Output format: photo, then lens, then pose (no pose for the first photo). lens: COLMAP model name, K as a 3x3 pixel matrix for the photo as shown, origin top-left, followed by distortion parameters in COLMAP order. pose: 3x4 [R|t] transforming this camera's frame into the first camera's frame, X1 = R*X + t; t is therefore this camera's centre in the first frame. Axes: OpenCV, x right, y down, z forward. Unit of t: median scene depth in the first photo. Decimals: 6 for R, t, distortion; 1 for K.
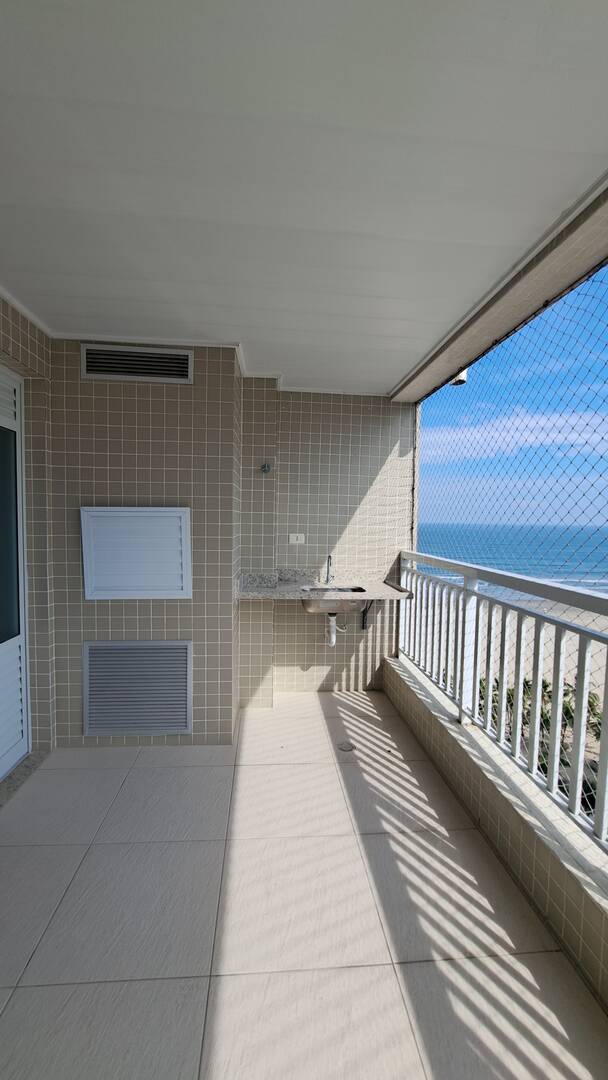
lens RADIAL K [[430.7, 0, 306.2], [0, 430.7, 544.1], [0, 0, 1]] dist [-0.015100, 0.000093]
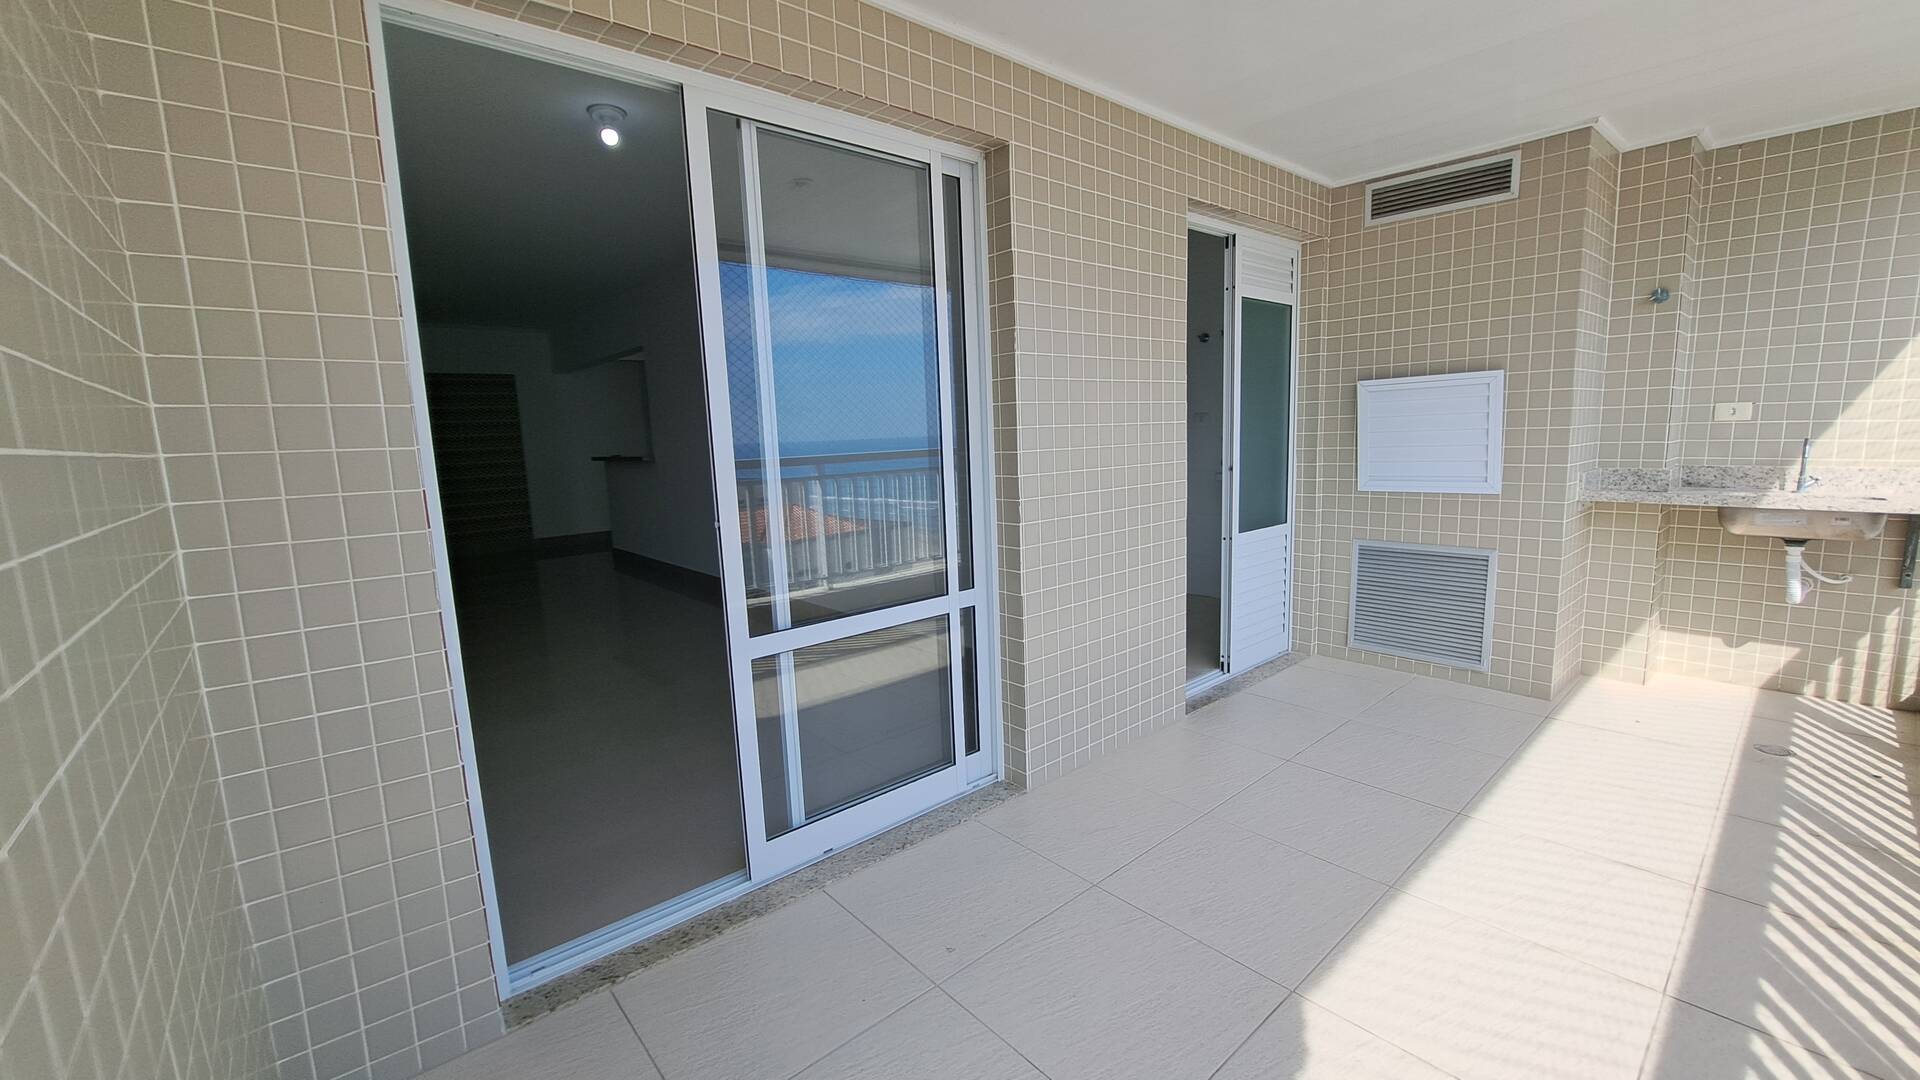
lens RADIAL K [[765.7, 0, 966.7], [0, 765.7, 541.2], [0, 0, 1]] dist [-0.015100, 0.000093]
pose [[0.584968, 0.076612, -0.807430, 0.263963], [-0.003444, 0.995754, 0.091986, 0.090784], [0.811049, -0.051028, 0.582748, -0.522671]]
